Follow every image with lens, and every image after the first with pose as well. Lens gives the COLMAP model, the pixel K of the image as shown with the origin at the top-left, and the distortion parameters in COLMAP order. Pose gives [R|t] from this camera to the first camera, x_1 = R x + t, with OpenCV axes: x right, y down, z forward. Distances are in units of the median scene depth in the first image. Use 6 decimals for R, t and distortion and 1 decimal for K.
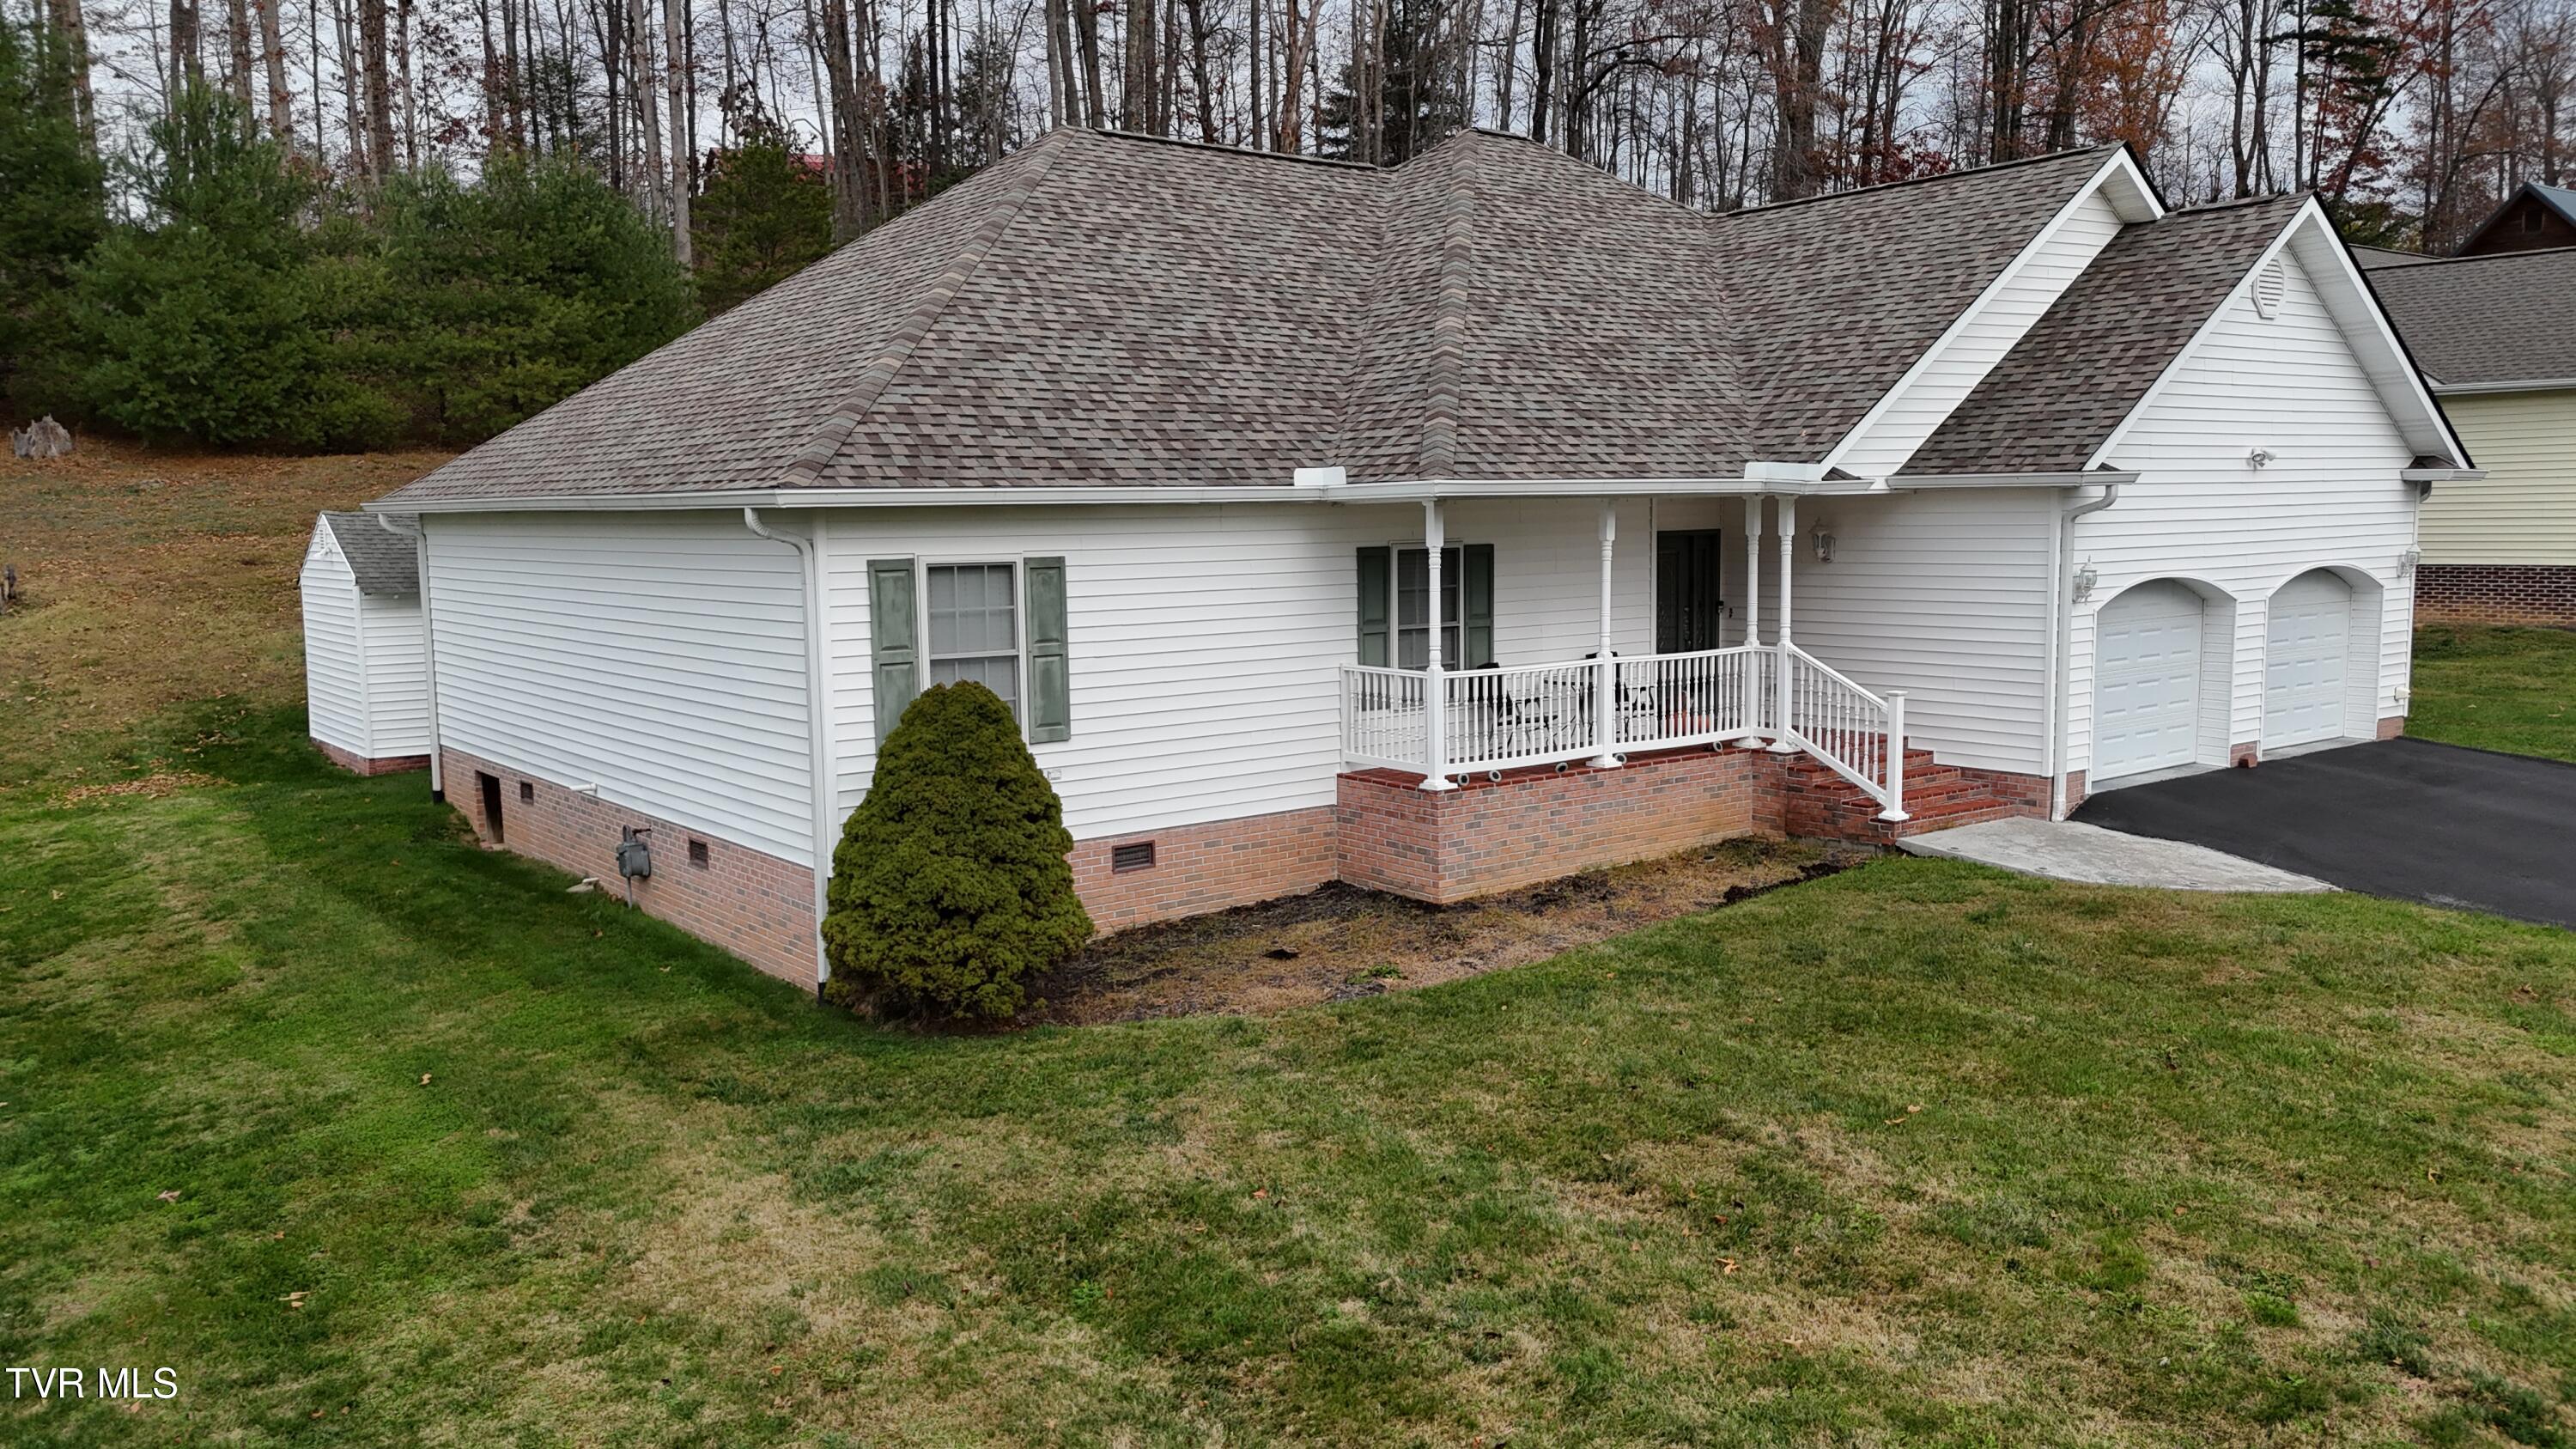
lens RADIAL K [[1893.8, 0, 1294.8], [0, 1893.8, 721.2], [0, 0, 1]] dist [0.071706, -0.069715]
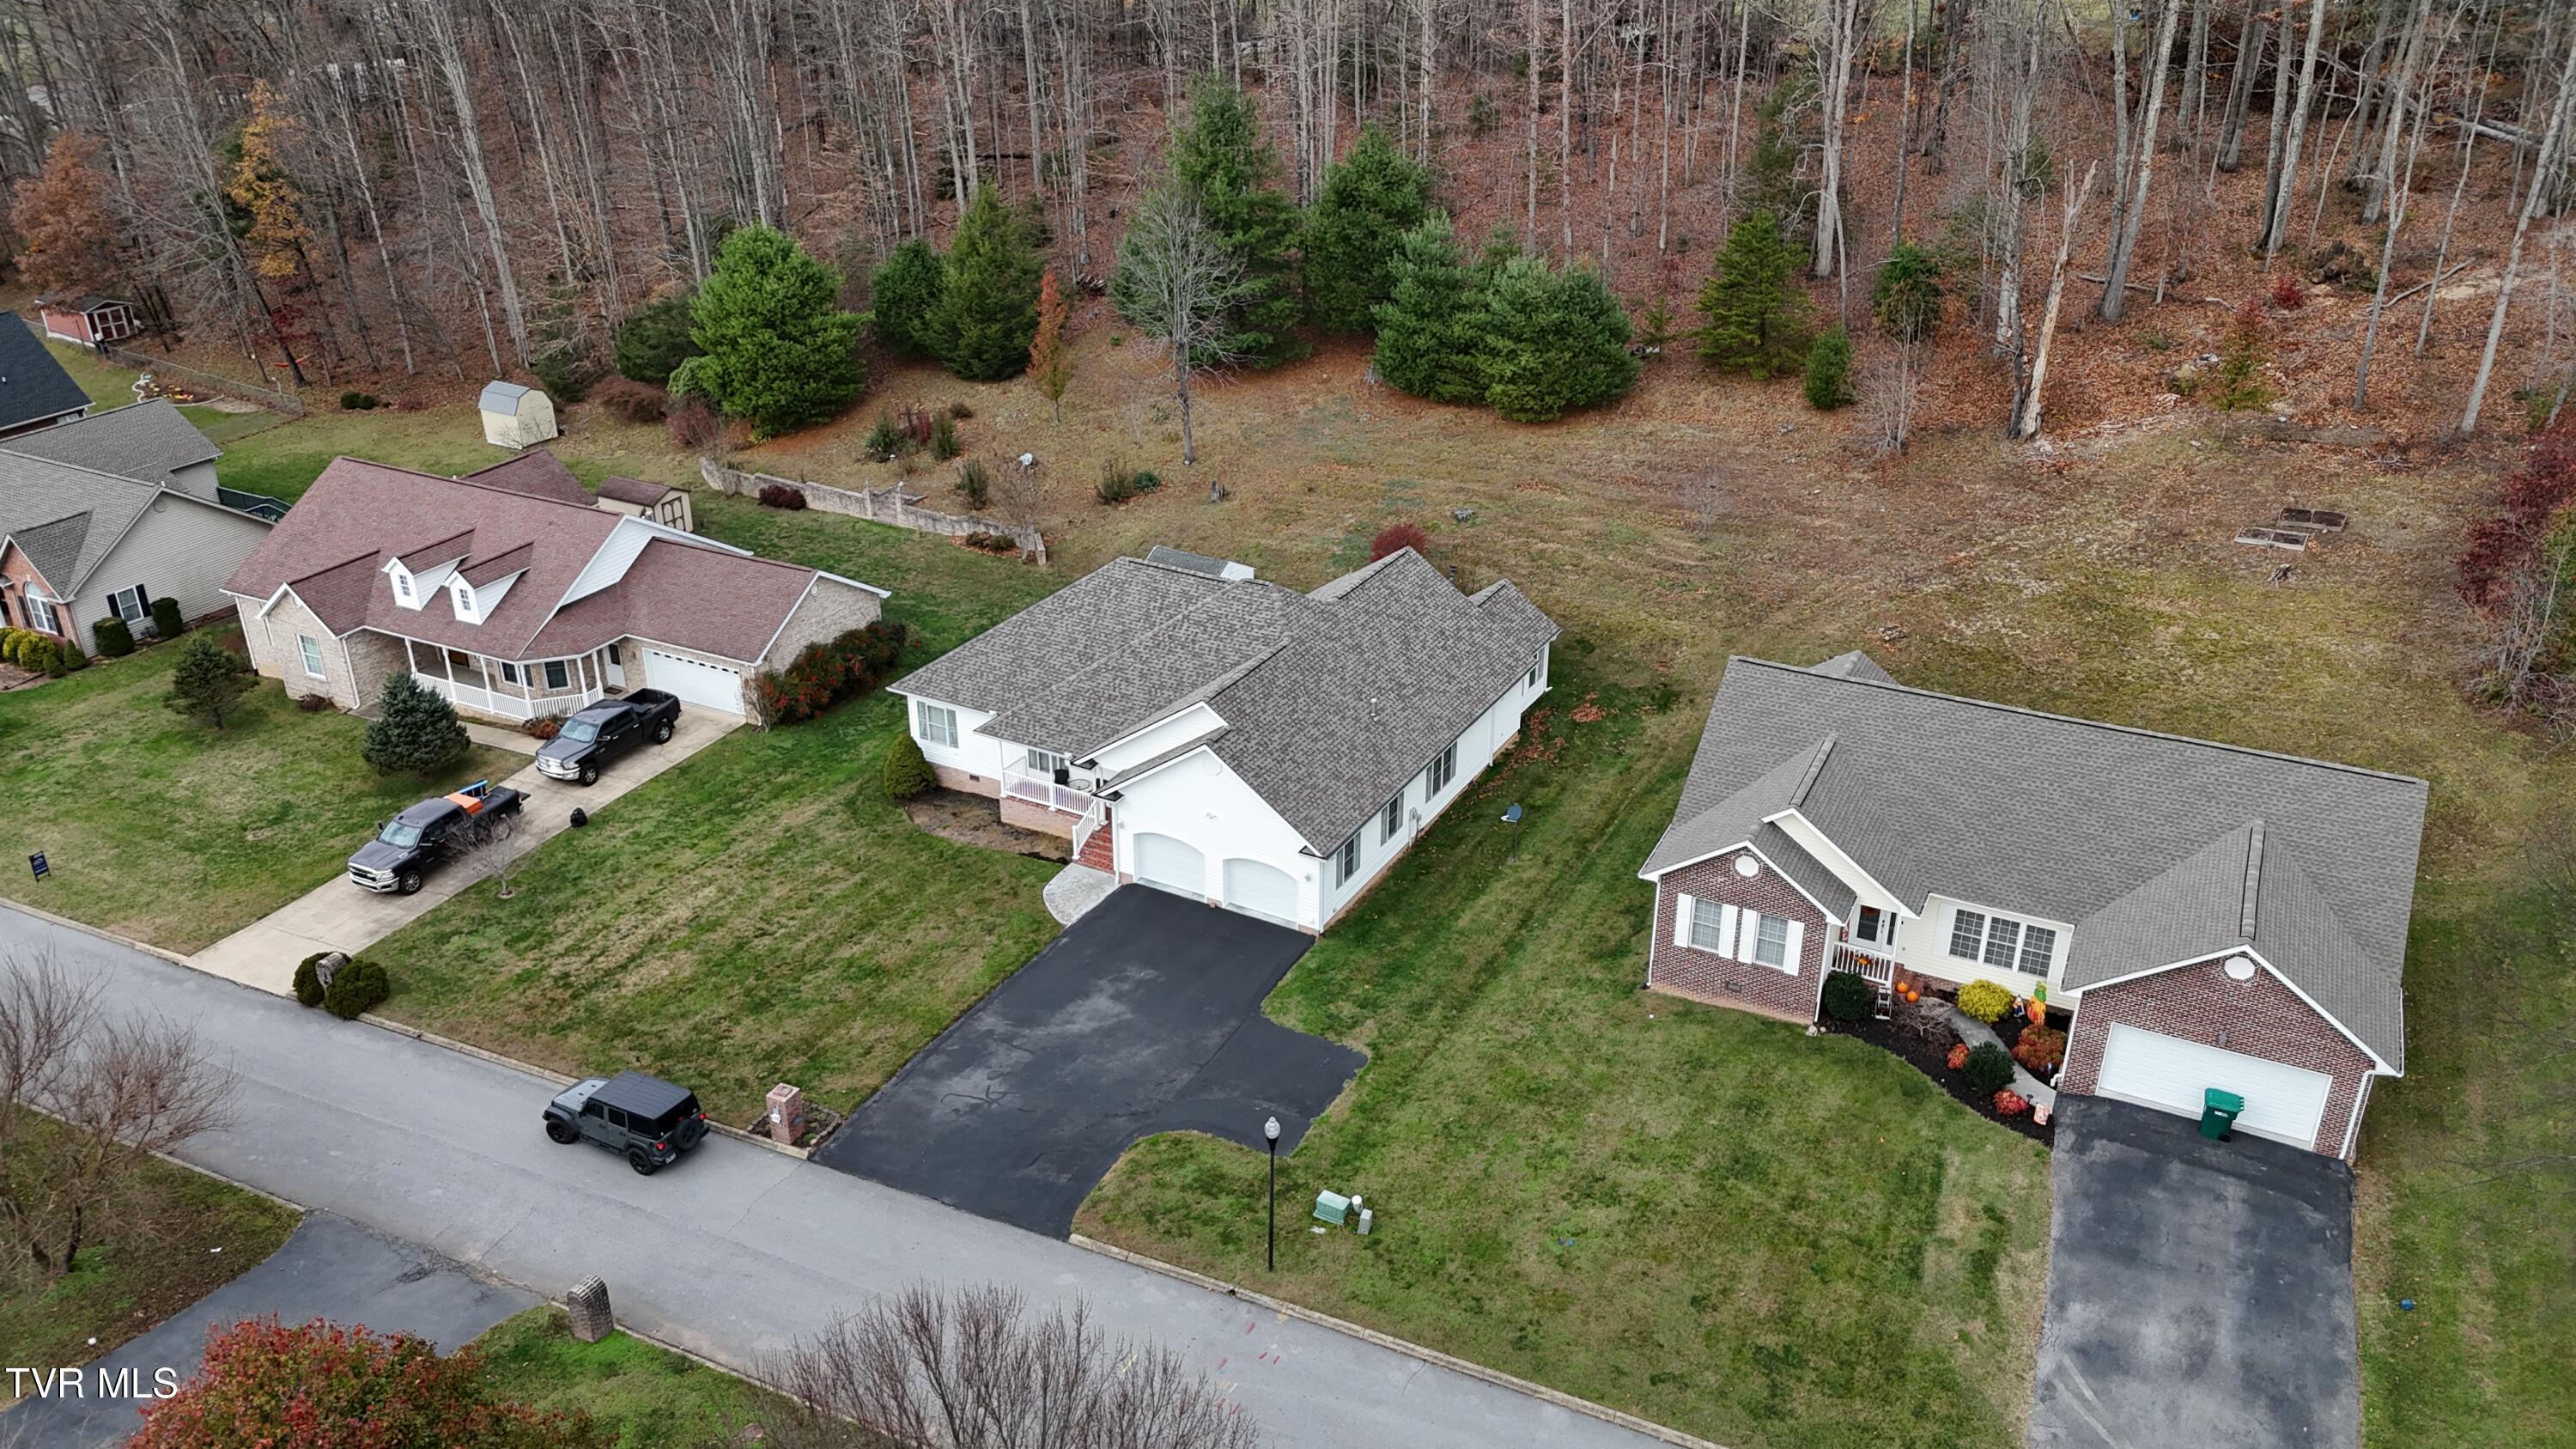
lens RADIAL K [[1893.8, 0, 1301.6], [0, 1893.8, 718.8], [0, 0, 1]] dist [0.071706, -0.069715]
pose [[0.403179, 0.411475, -0.817395, 3.977605], [-0.112120, 0.908692, 0.402130, -2.016932], [0.908227, -0.070484, 0.412500, -0.085860]]
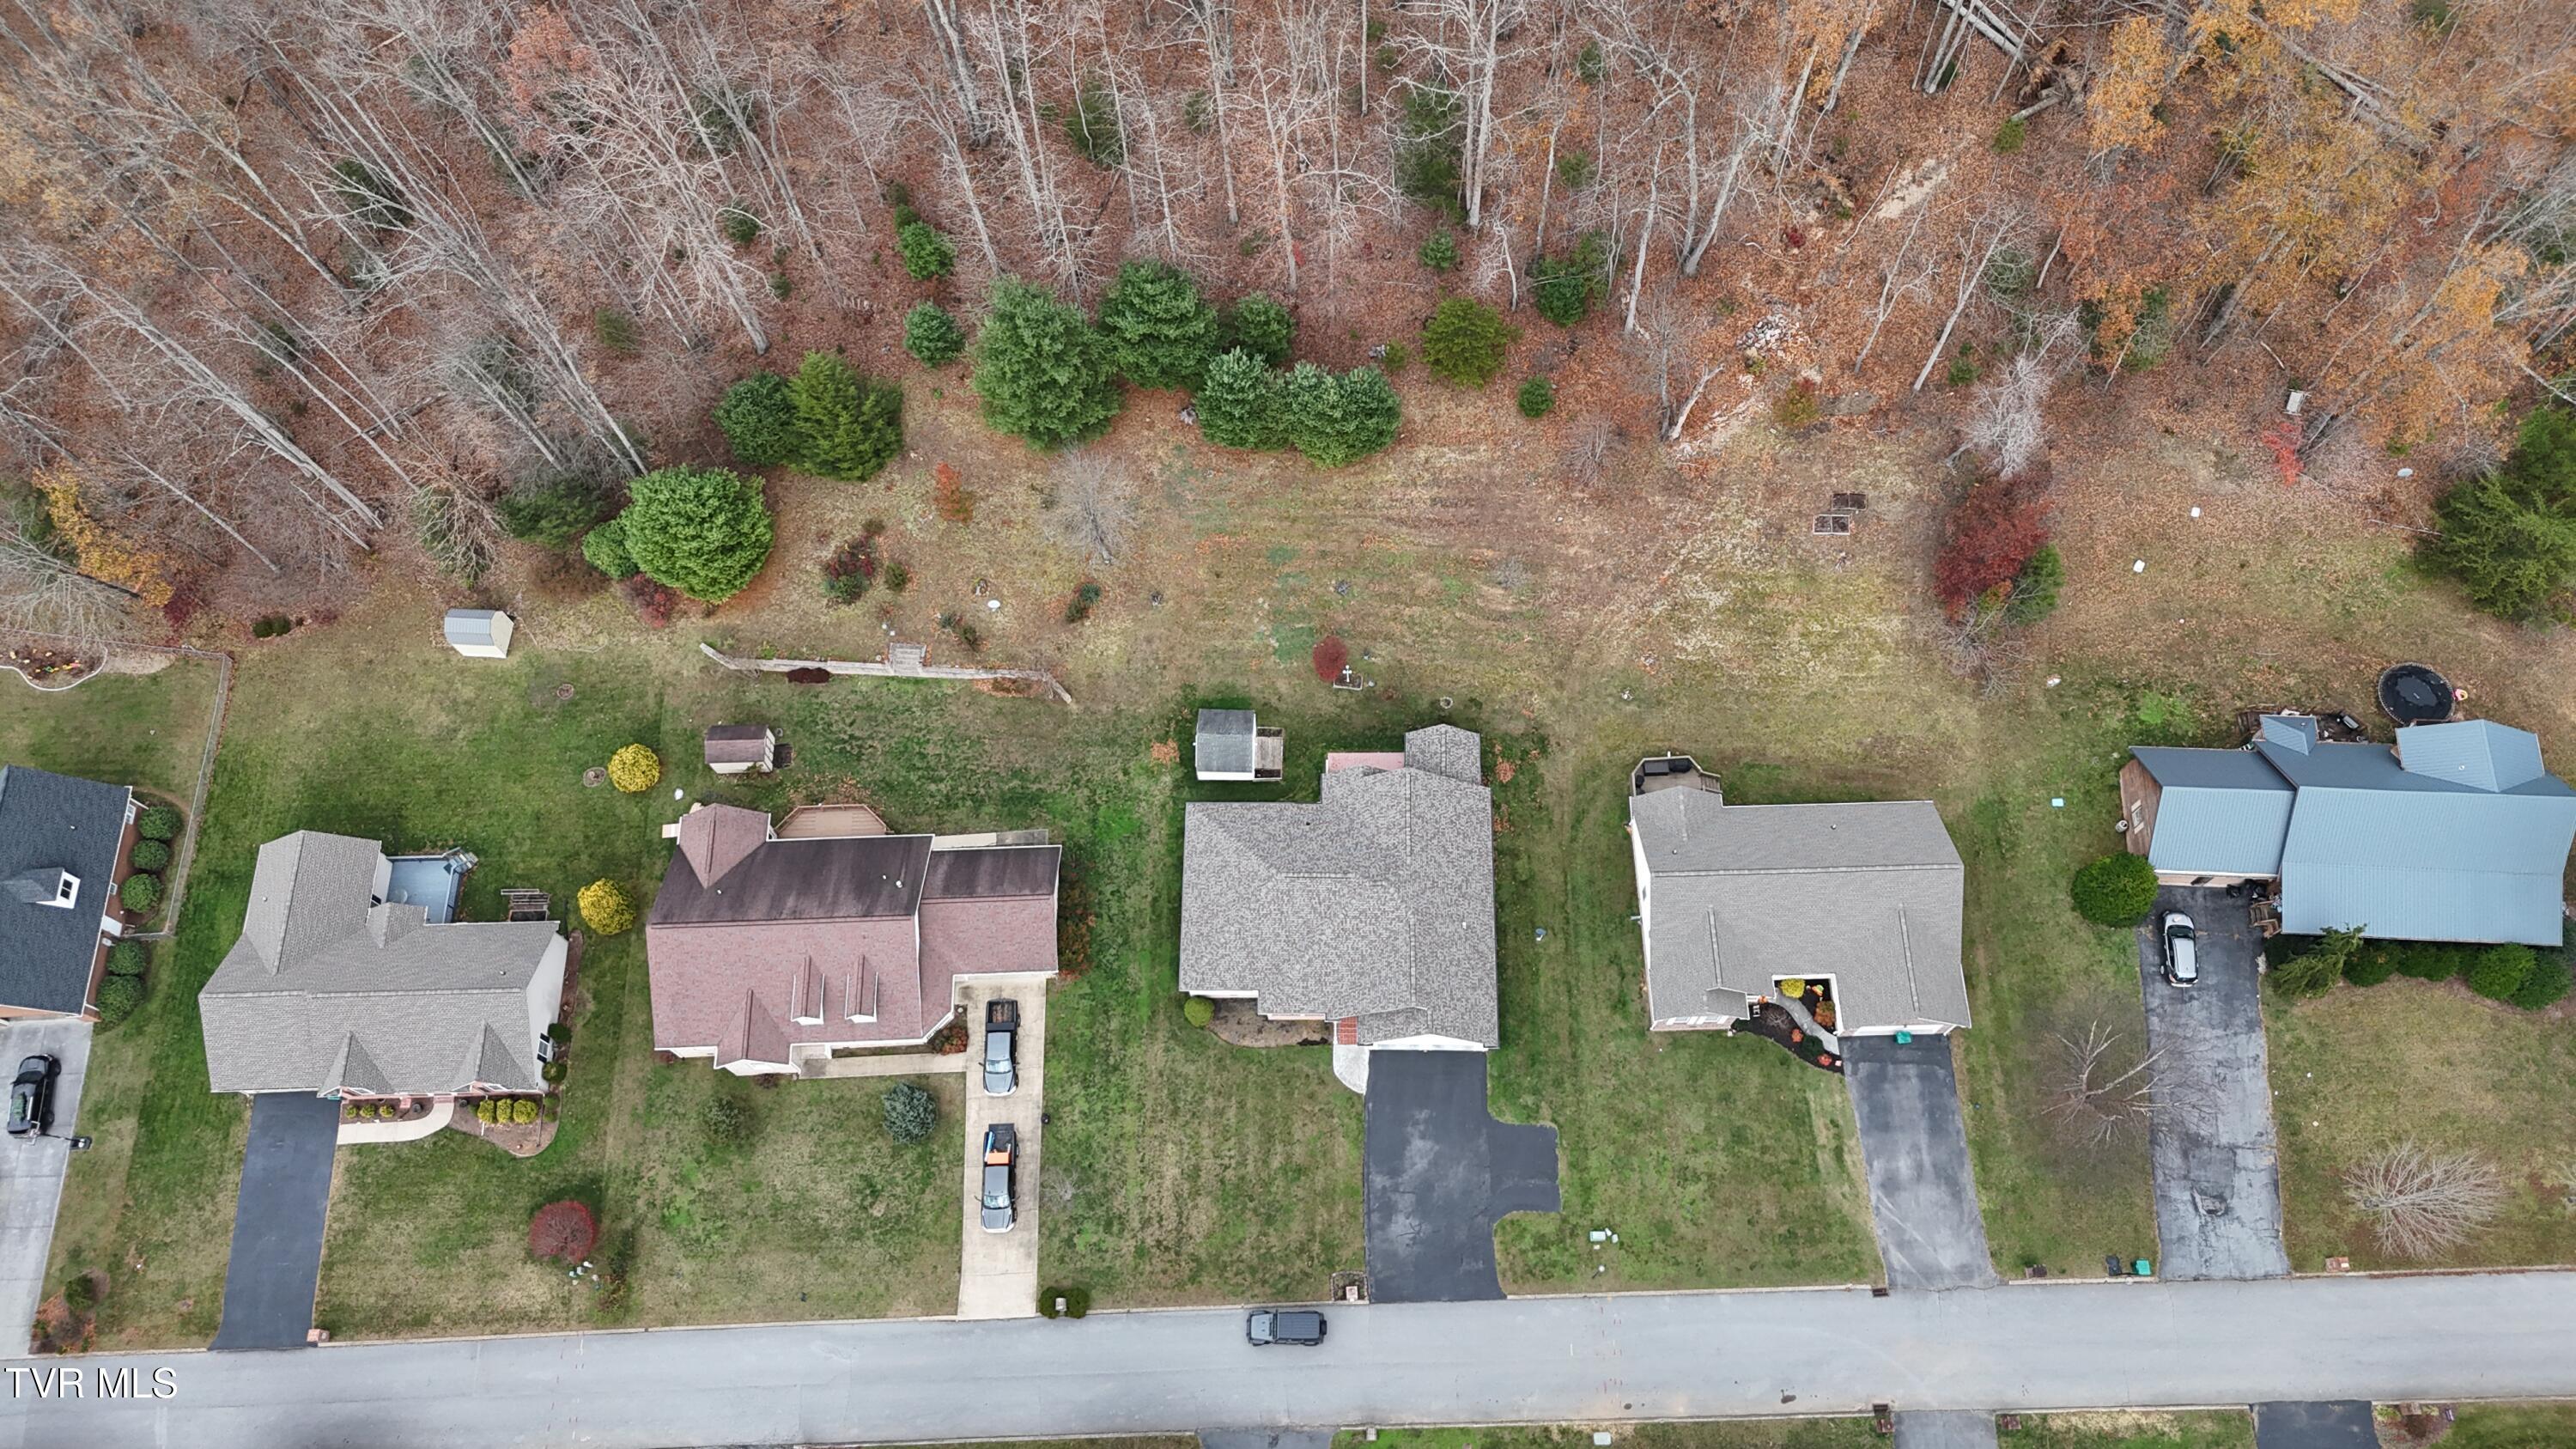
lens RADIAL K [[1893.8, 0, 1294.8], [0, 1893.8, 711.3], [0, 0, 1]] dist [0.071706, -0.069715]
pose [[0.783780, 0.571679, -0.242635, 1.397587], [-0.063025, 0.461895, 0.884693, -7.747453], [0.617832, -0.678112, 0.398054, -1.169917]]
